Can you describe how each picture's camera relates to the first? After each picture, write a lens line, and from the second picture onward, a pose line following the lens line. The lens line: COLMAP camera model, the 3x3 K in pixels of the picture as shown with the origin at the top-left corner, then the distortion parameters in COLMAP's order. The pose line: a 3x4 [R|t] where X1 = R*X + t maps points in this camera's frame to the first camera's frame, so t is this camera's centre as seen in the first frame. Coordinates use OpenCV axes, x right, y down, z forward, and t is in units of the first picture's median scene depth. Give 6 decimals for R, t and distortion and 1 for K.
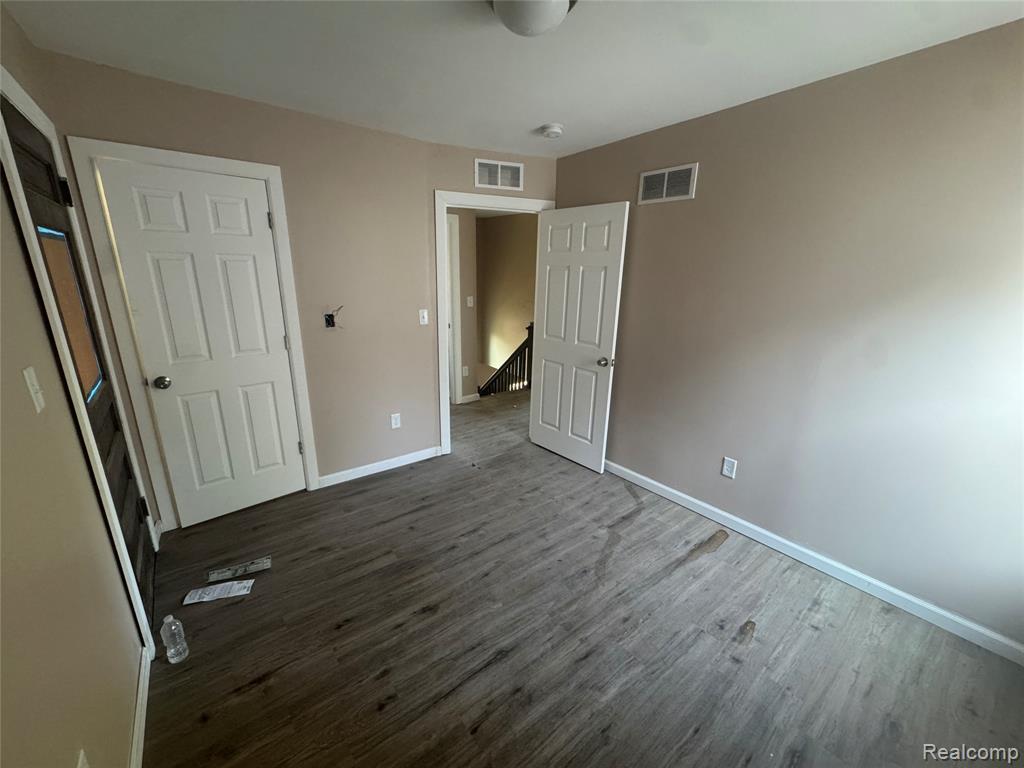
lens RADIAL K [[409.8, 0, 512.6], [0, 409.8, 387.1], [0, 0, 1]] dist [-0.003564, -0.000414]
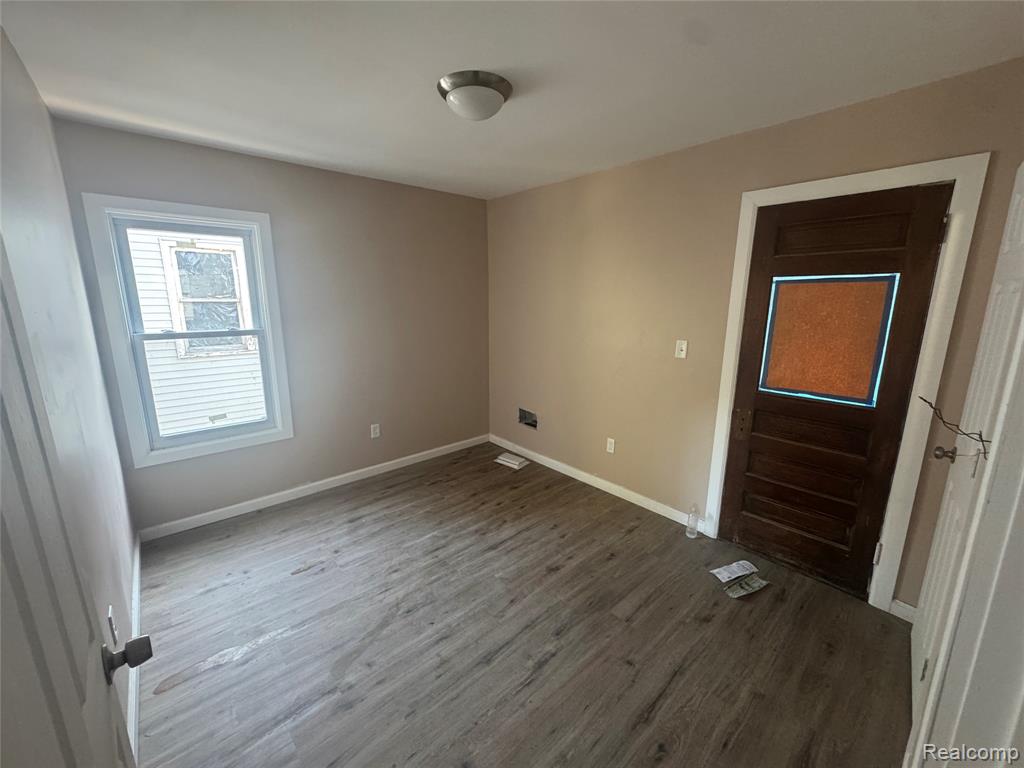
lens RADIAL K [[409.8, 0, 509.6], [0, 409.8, 382.5], [0, 0, 1]] dist [-0.003564, -0.000414]
pose [[-0.998508, -0.008490, -0.053948, 0.000079], [-0.032661, 0.884546, 0.465309, -0.511301], [0.043769, 0.466376, -0.883503, 1.767202]]
